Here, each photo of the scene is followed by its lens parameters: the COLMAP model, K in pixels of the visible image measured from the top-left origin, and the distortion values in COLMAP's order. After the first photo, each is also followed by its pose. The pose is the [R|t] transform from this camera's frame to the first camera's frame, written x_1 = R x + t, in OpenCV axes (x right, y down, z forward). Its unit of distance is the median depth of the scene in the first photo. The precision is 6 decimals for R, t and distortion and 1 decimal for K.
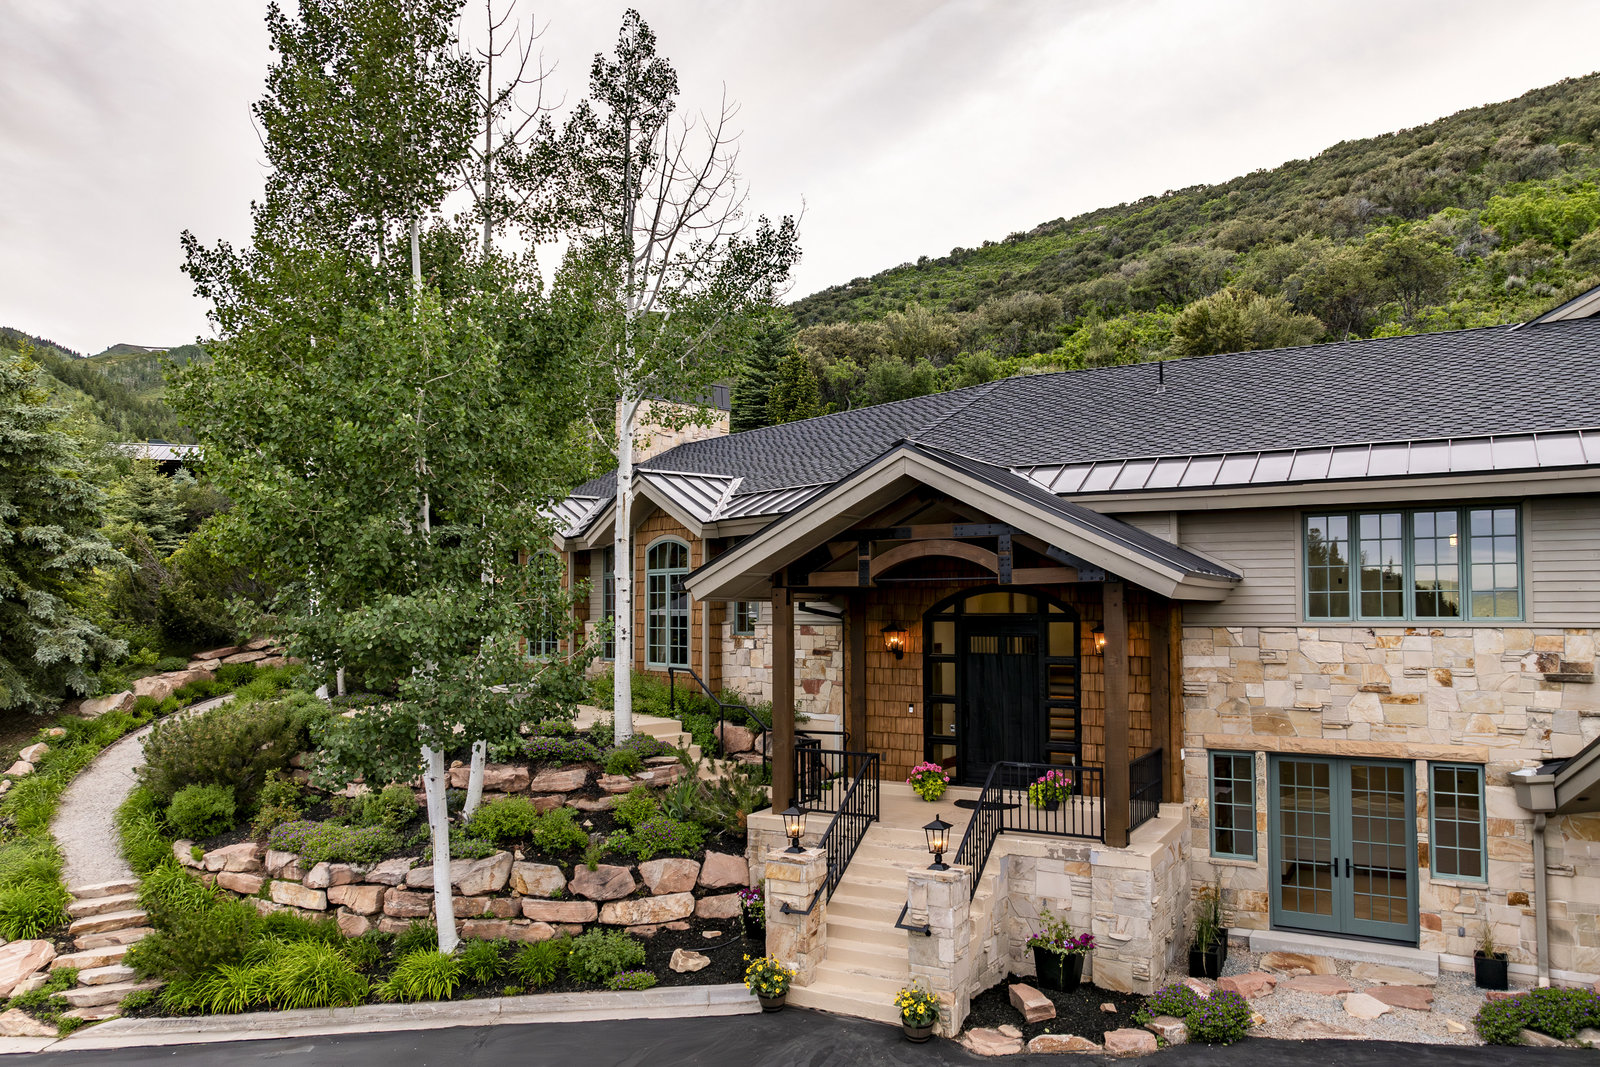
lens RADIAL K [[1134.8, 0, 815.9], [0, 1134.8, 571.9], [0, 0, 1]] dist [0.013425, -0.000252]
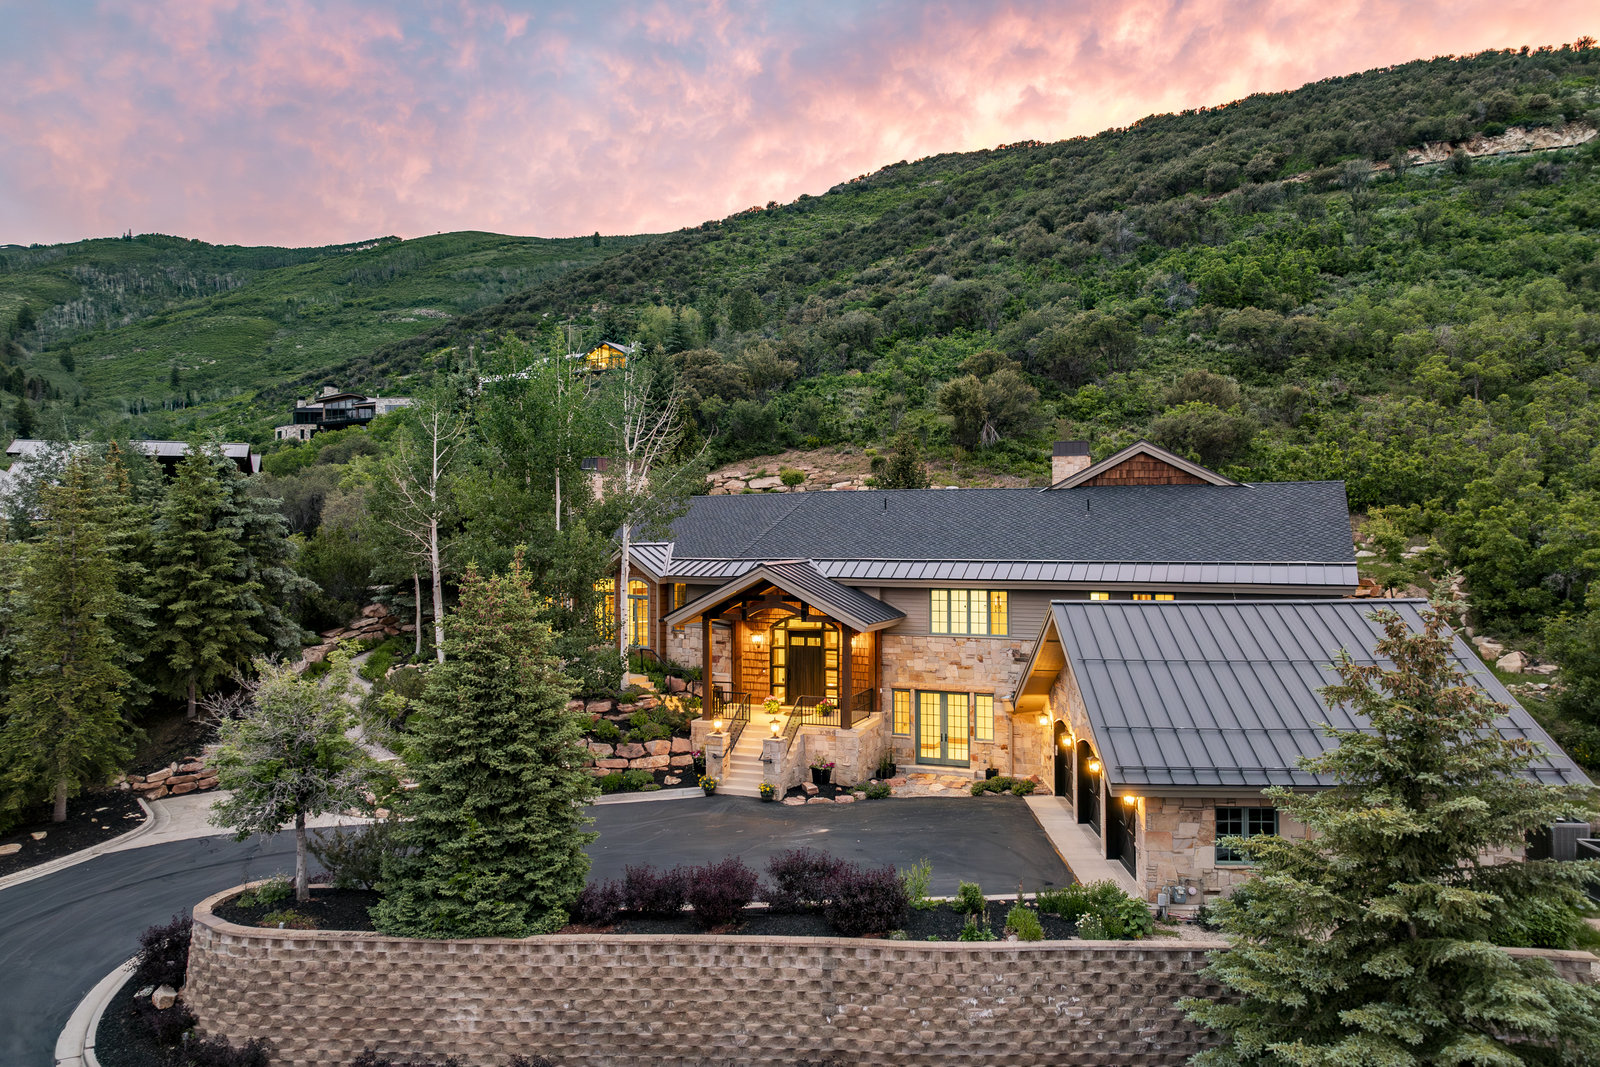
lens RADIAL K [[1127.5, 0, 795.6], [0, 1127.5, 519.2], [0, 0, 1]] dist [0.019098, -0.006634]
pose [[0.993246, 0.002319, 0.116007, -0.108462], [-0.004774, 0.999770, 0.020888, -0.218588], [-0.115932, -0.021300, 0.993029, -1.159342]]
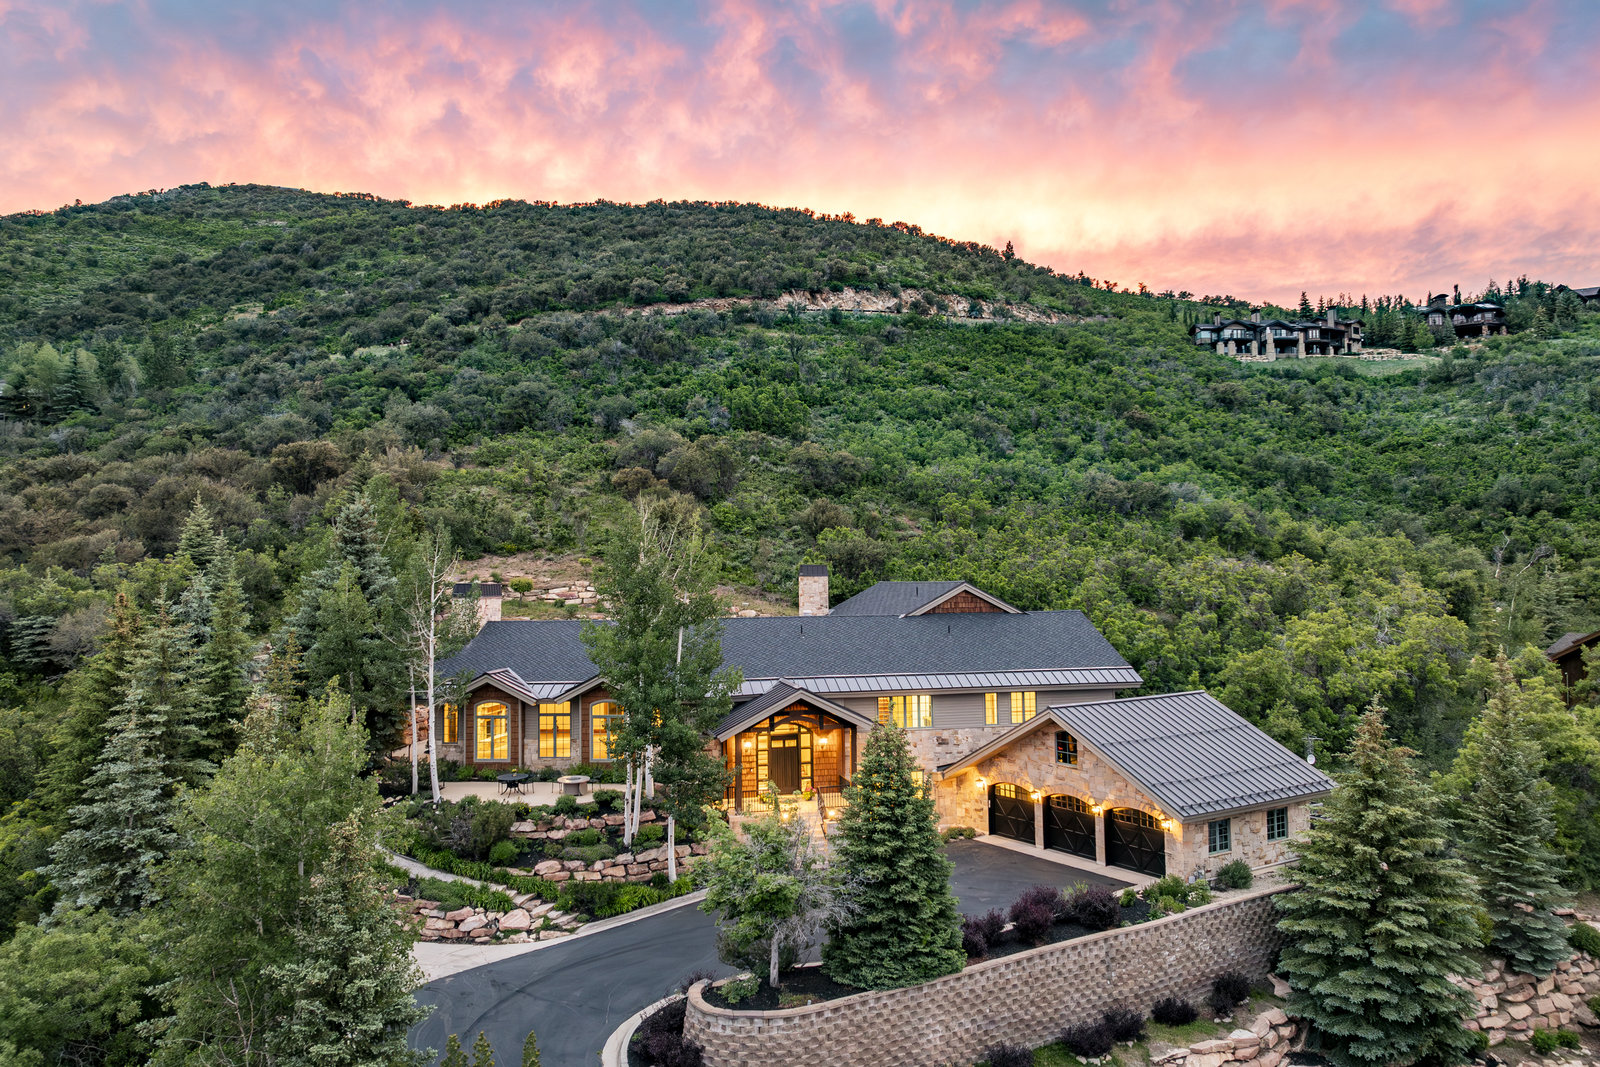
lens RADIAL K [[1118.8, 0, 794.5], [0, 1118.8, 532.2], [0, 0, 1]] dist [0.015211, -0.000498]
pose [[0.747213, 0.021997, 0.664220, -1.674344], [-0.011561, 0.999731, -0.020102, -0.404617], [-0.664484, 0.007341, 0.747267, -1.089725]]
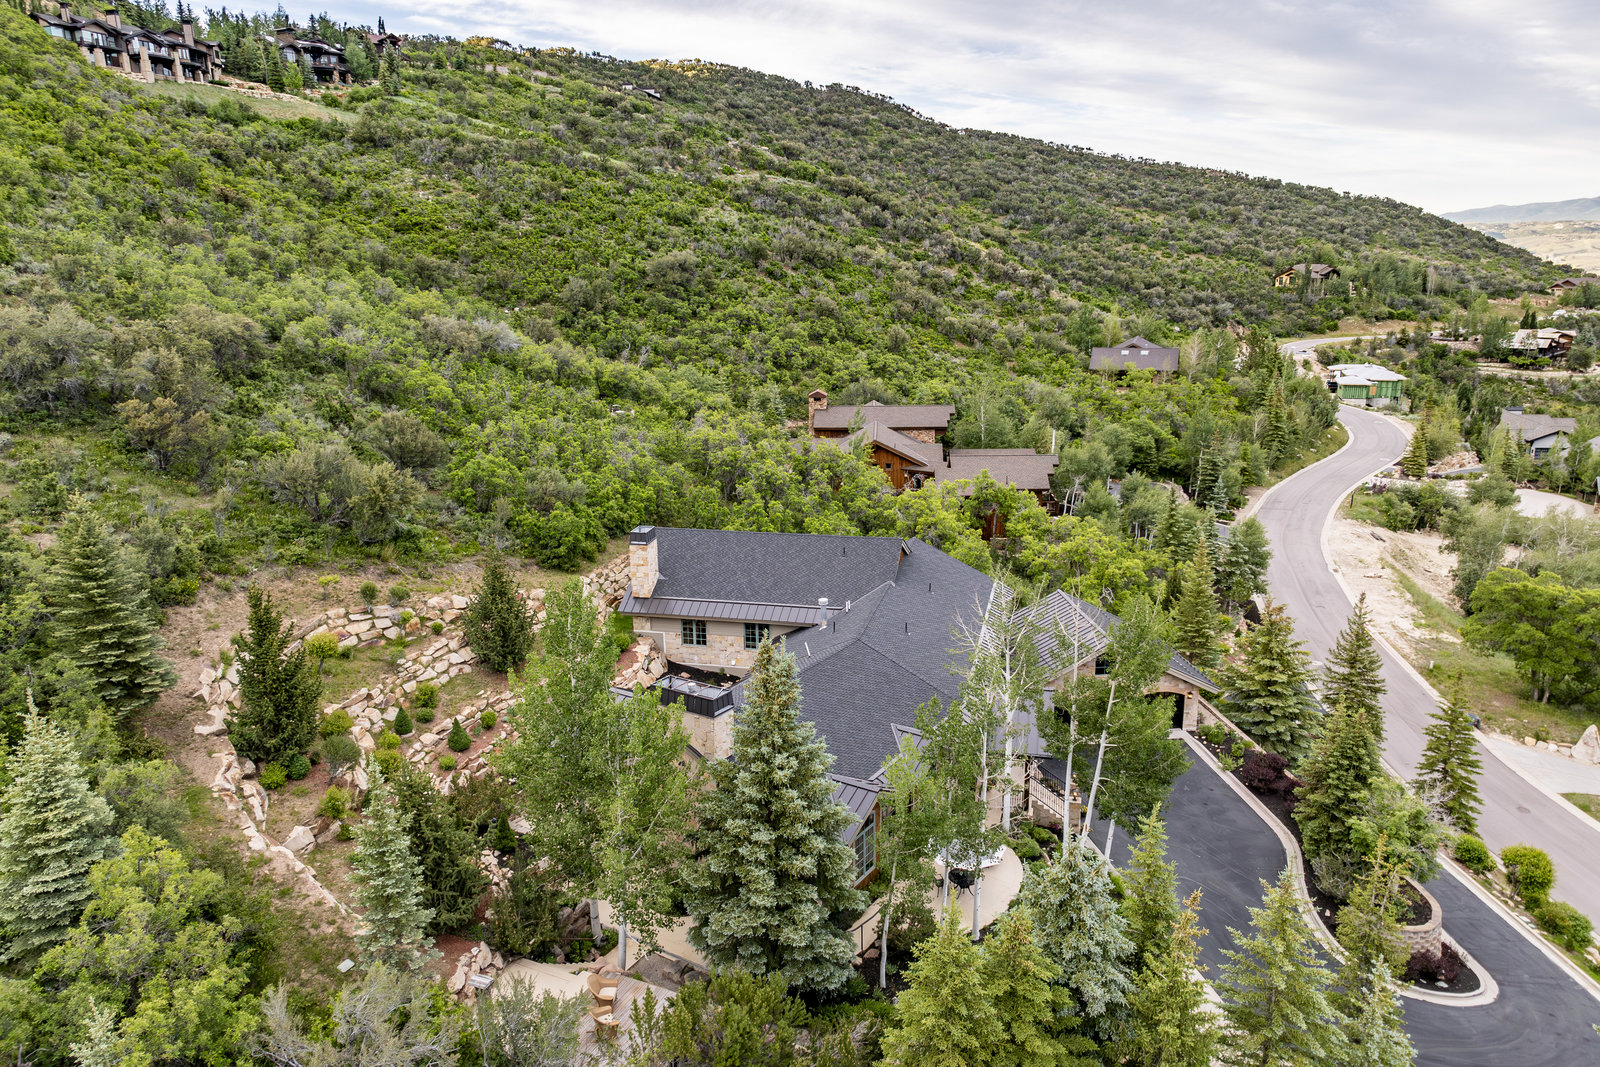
lens RADIAL K [[1118.8, 0, 794.5], [0, 1118.8, 532.2], [0, 0, 1]] dist [0.015211, -0.000498]
pose [[-0.268267, -0.235698, 0.934066, -2.474369], [-0.014945, 0.970509, 0.240601, -1.226894], [-0.963229, 0.050585, -0.263878, 2.284553]]
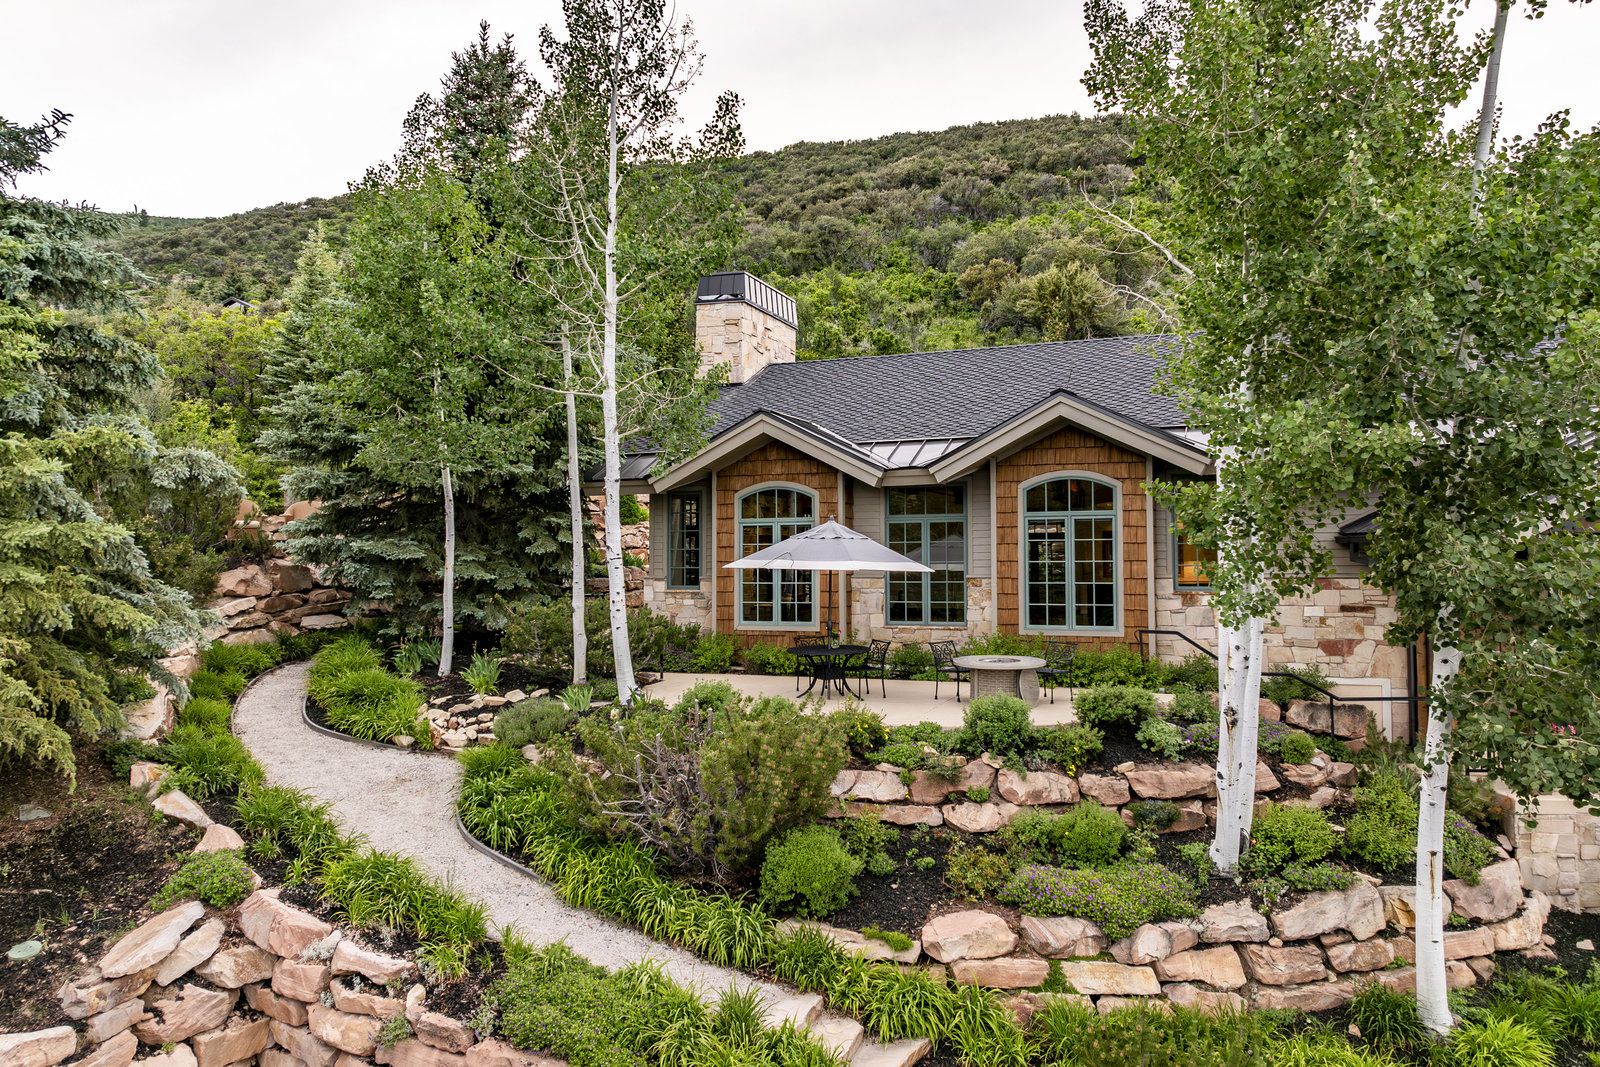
lens RADIAL K [[1137.6, 0, 806.2], [0, 1137.6, 520.2], [0, 0, 1]] dist [0.016253, -0.006020]
pose [[0.886161, 0.017866, 0.463033, -0.884478], [-0.014661, 0.999837, -0.010520, 0.019972], [-0.463145, 0.002534, 0.886279, 0.455128]]
